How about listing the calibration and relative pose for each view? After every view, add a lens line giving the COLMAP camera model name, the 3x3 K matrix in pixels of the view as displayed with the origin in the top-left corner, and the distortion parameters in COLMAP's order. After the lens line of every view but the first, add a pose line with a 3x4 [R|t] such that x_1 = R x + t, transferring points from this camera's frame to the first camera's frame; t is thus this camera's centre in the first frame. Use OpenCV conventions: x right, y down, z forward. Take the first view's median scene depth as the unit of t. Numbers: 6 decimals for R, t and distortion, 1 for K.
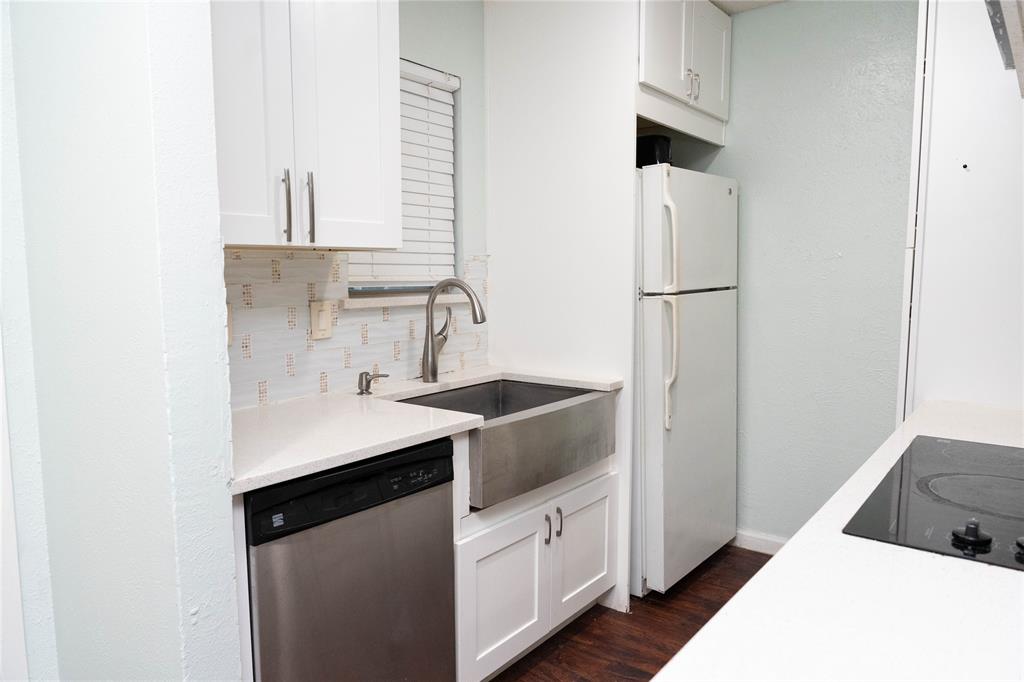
lens RADIAL K [[699.4, 0, 512.0], [0, 699.4, 341.0], [0, 0, 1]] dist [-0.002318, -0.001635]
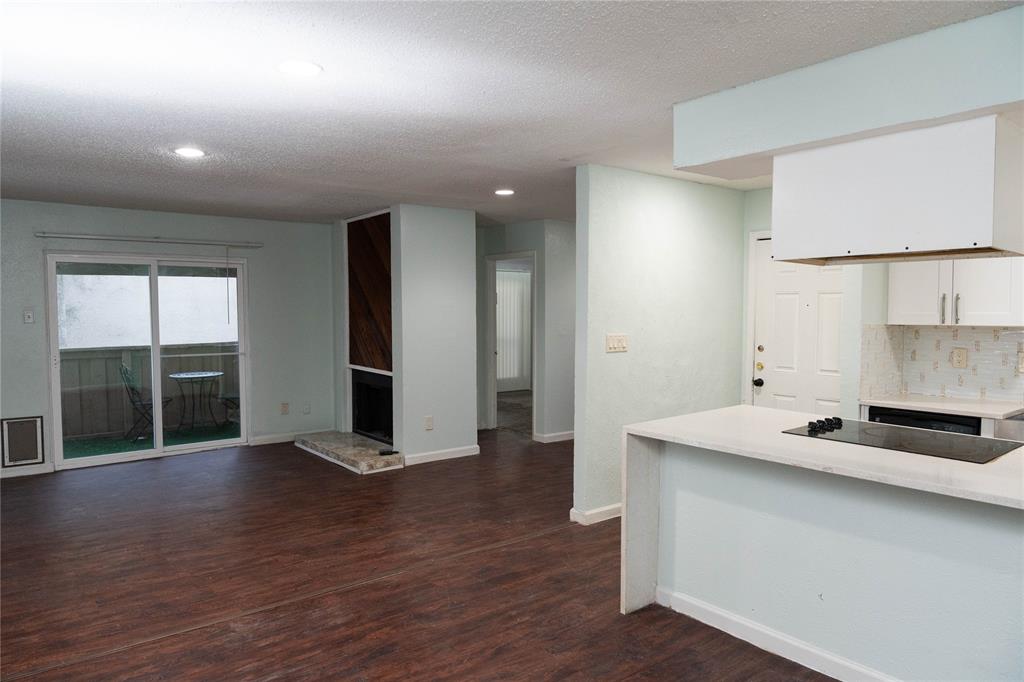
lens RADIAL K [[673.3, 0, 512.0], [0, 673.3, 341.0], [0, 0, 1]] dist [0.001851, -0.000069]
pose [[-0.231072, 0.047527, -0.971775, 1.700593], [-0.098920, 0.992483, 0.072061, -0.076337], [0.967895, 0.112779, -0.224634, 0.068305]]
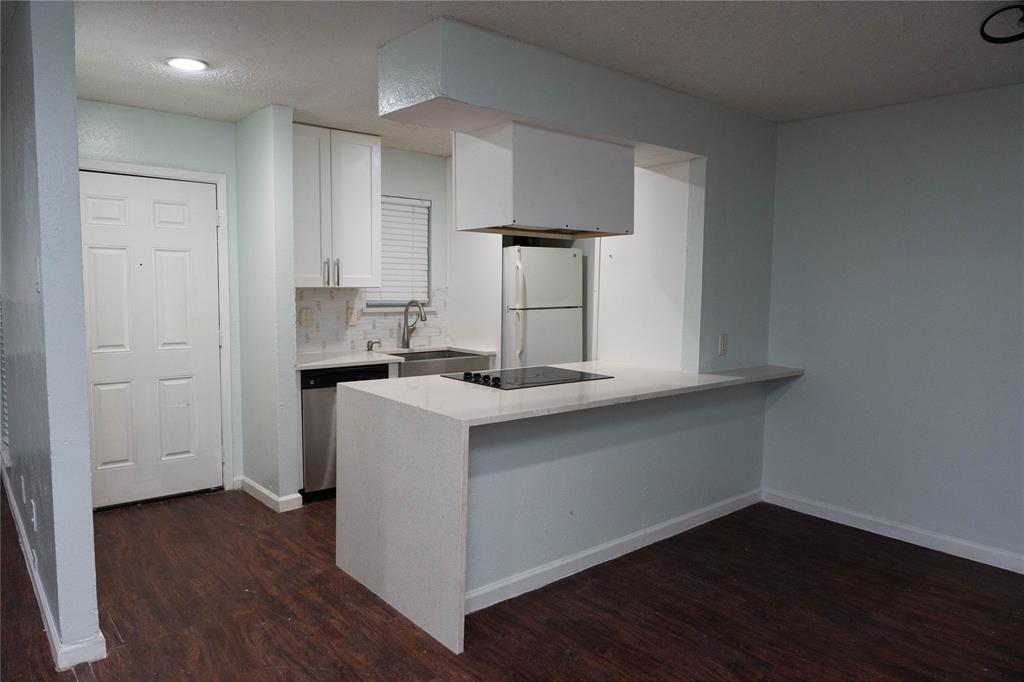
lens RADIAL K [[673.3, 0, 512.0], [0, 673.3, 341.0], [0, 0, 1]] dist [0.001851, -0.000069]
pose [[0.977902, 0.030659, -0.206803, 0.658852], [-0.034448, 0.999298, -0.014743, 0.059043], [0.206206, 0.021541, 0.978272, -0.987504]]
